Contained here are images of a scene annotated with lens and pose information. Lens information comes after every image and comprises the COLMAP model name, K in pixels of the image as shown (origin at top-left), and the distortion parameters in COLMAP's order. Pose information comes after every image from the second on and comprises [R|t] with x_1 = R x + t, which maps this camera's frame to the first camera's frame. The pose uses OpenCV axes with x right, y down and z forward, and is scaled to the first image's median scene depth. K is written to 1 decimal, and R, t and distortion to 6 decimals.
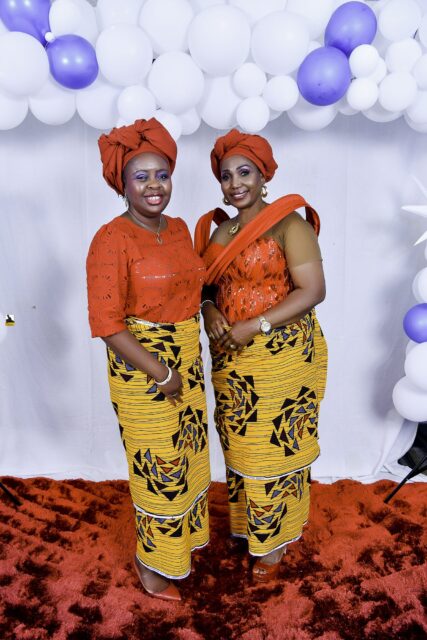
lens RADIAL K [[544.7, 0, 213.6], [0, 544.7, 319.5], [0, 0, 1]] dist [-0.016129, -0.006753]
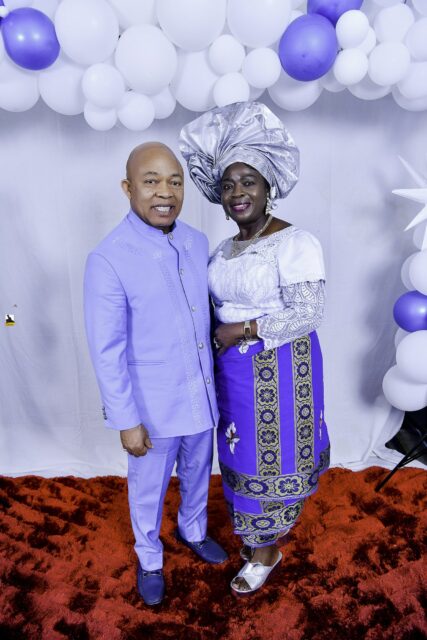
lens RADIAL K [[485.1, 0, 212.9], [0, 485.1, 320.1], [0, 0, 1]] dist [-0.021130, -0.003872]
pose [[0.999342, -0.032731, 0.015639, 0.014375], [0.032017, 0.998521, 0.043940, -0.028934], [-0.017054, -0.043411, 0.998912, 0.155114]]
